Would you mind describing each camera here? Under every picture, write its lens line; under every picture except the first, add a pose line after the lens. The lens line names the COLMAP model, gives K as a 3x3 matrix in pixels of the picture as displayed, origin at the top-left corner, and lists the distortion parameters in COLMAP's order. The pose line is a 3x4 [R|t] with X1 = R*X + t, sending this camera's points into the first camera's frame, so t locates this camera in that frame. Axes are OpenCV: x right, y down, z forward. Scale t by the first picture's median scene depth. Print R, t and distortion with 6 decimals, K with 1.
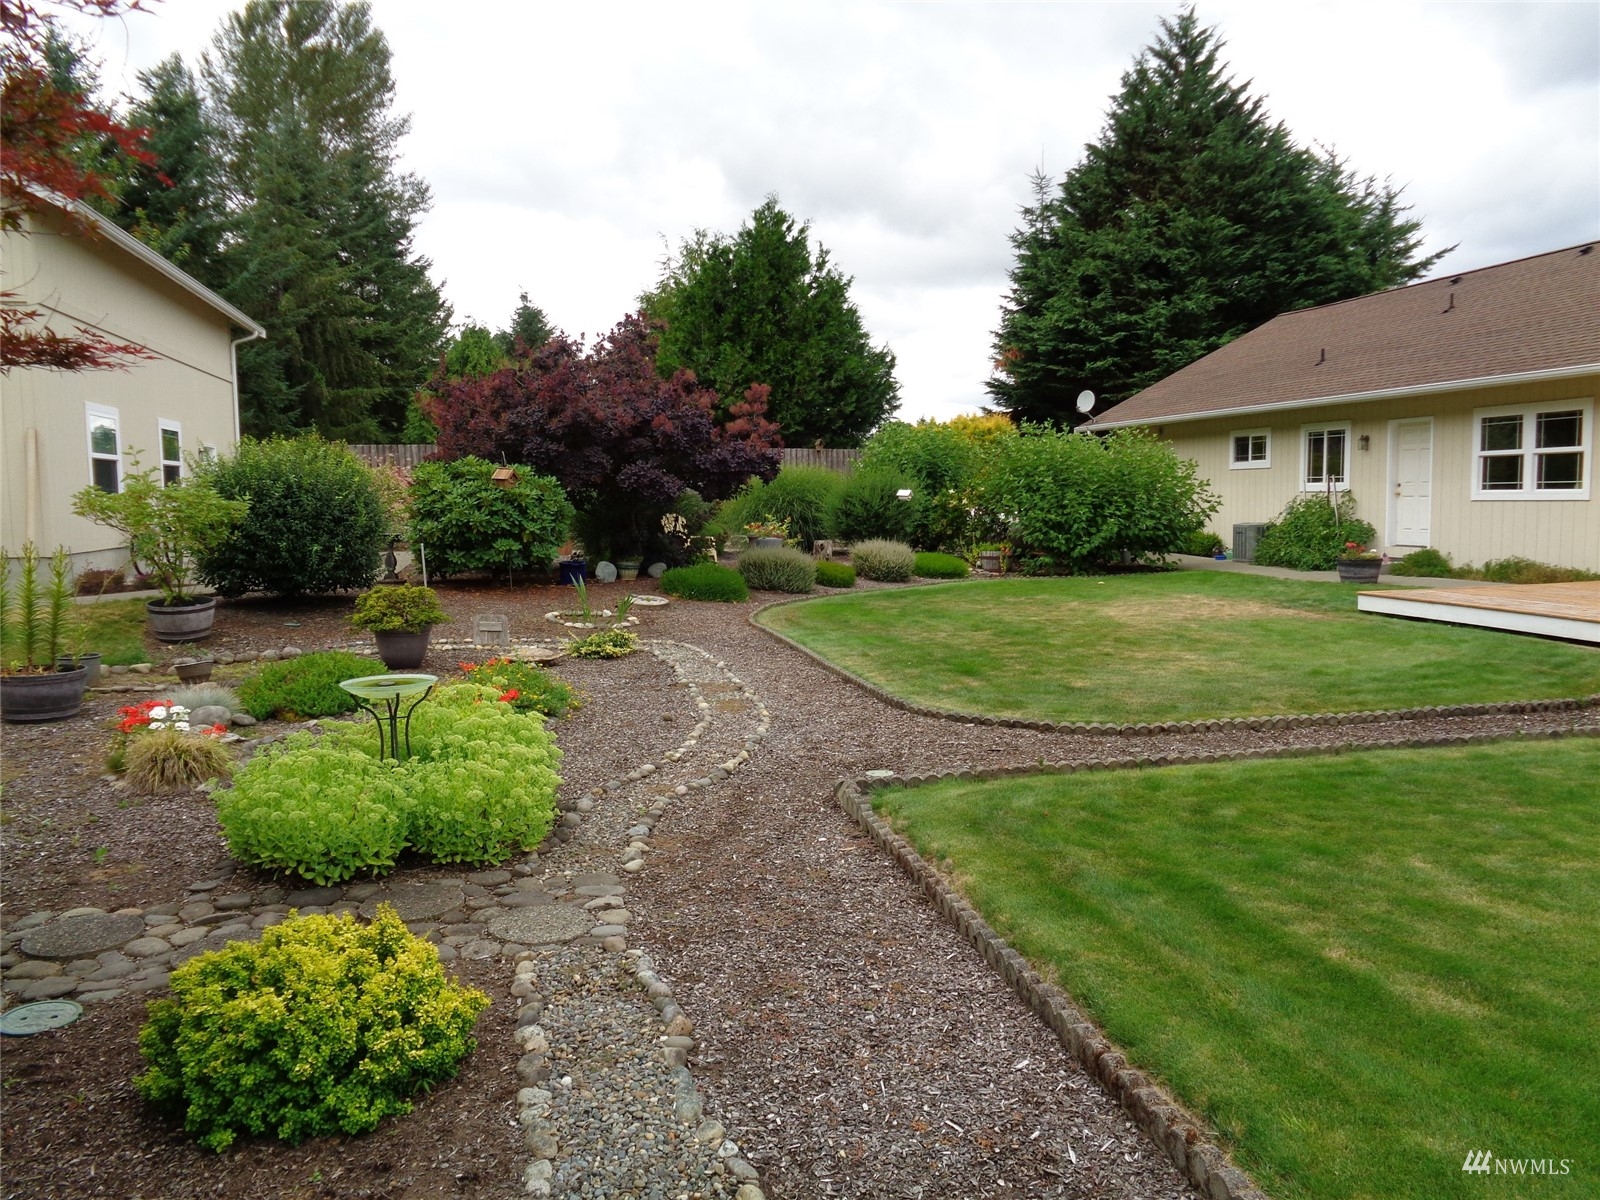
lens RADIAL K [[1184.4, 0, 799.3], [0, 1184.4, 630.6], [0, 0, 1]] dist [0.004337, 0.004169]
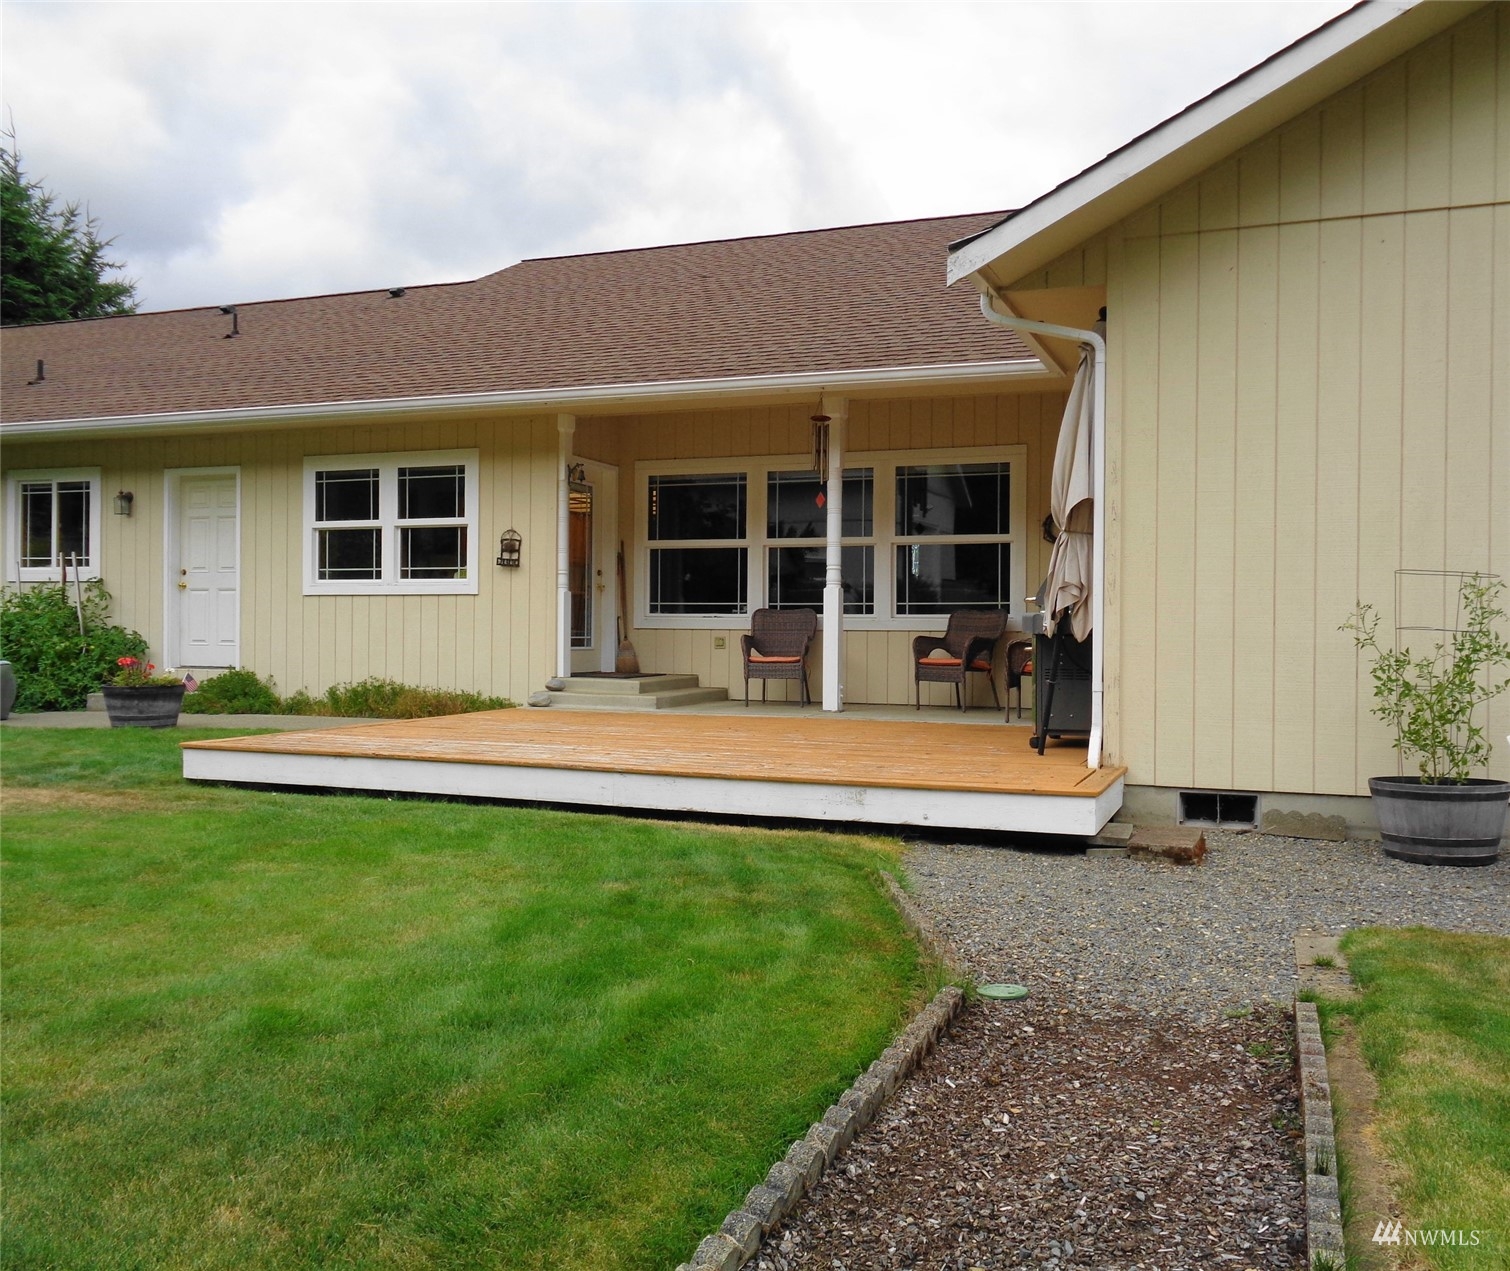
lens RADIAL K [[1173.7, 0, 755.0], [0, 1173.7, 635.5], [0, 0, 1]] dist [-0.006337, -0.005470]
pose [[0.540014, 0.022978, 0.841342, 0.137003], [0.078619, 0.993880, -0.077606, -0.015375], [-0.837976, 0.108053, 0.534903, 0.393809]]
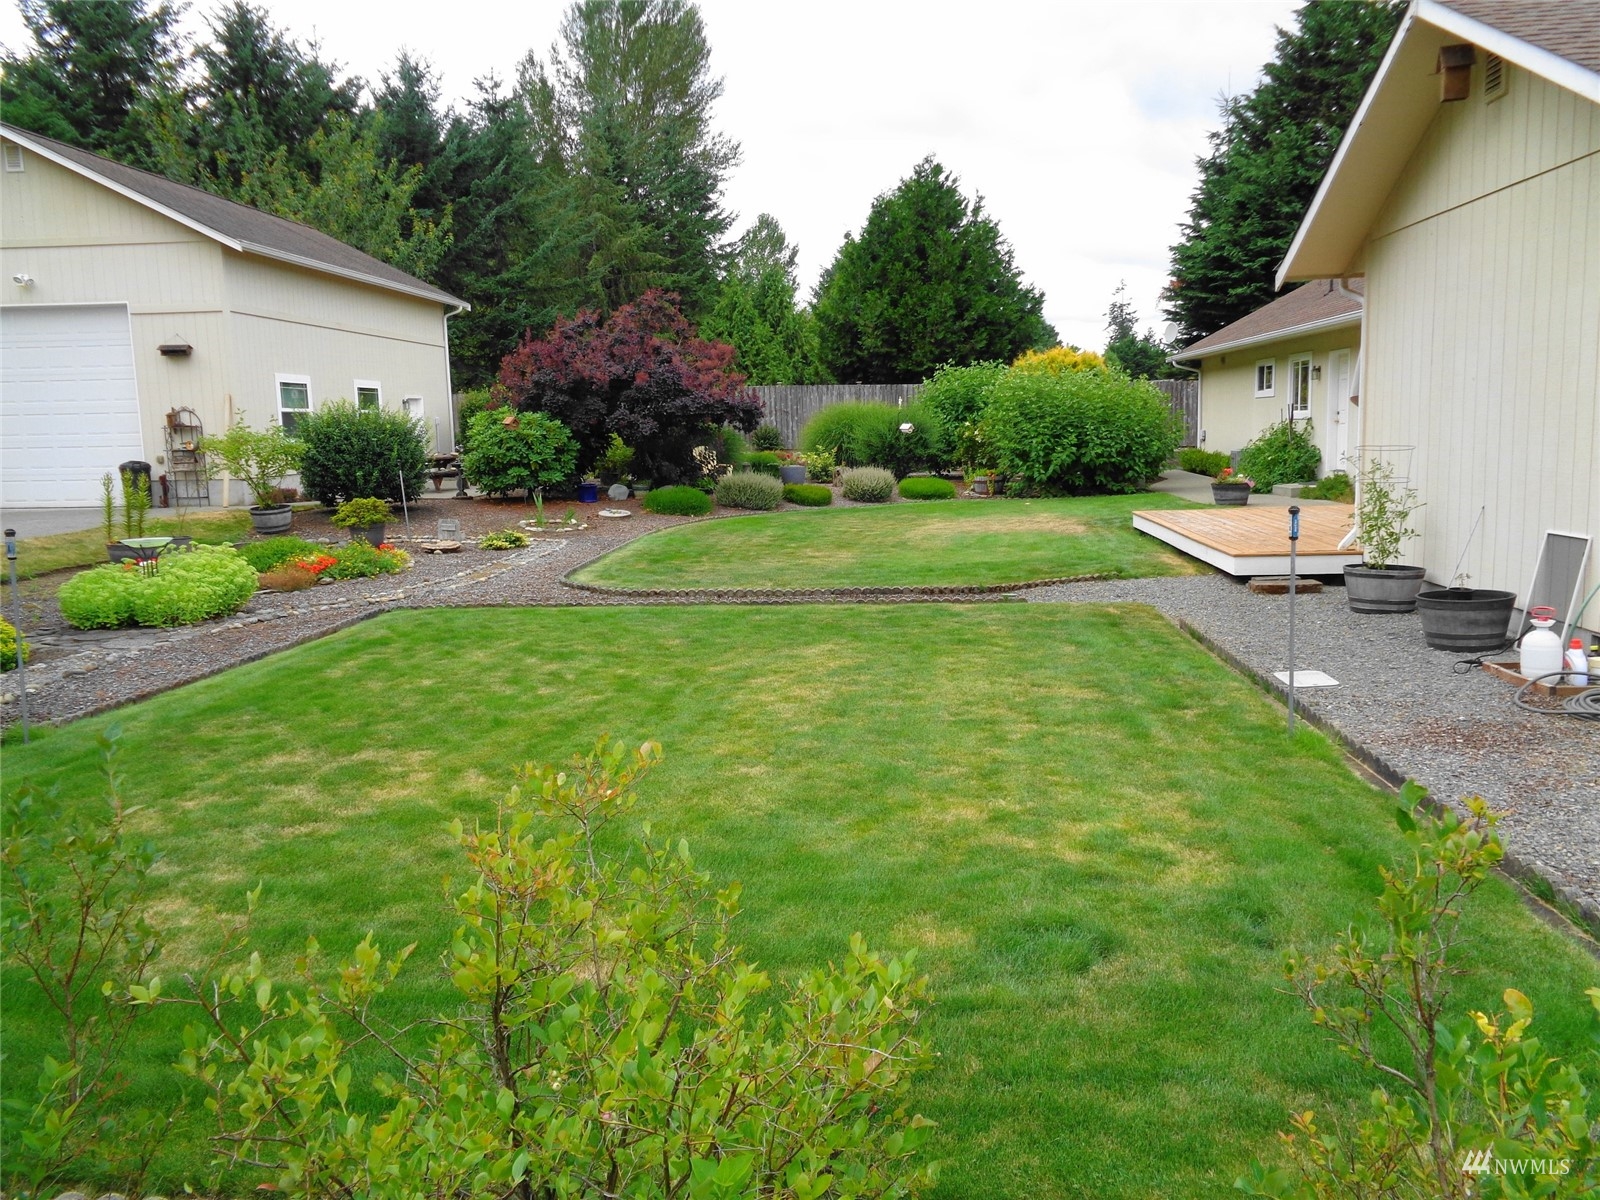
lens RADIAL K [[1192.7, 0, 800.0], [0, 1192.7, 600.0], [0, 0, 1]] dist [0.029115, -0.004909]
pose [[0.948947, 0.032459, -0.313761, 0.374862], [-0.021277, 0.999013, 0.038999, 0.011861], [0.314717, -0.030333, 0.948701, -0.163989]]
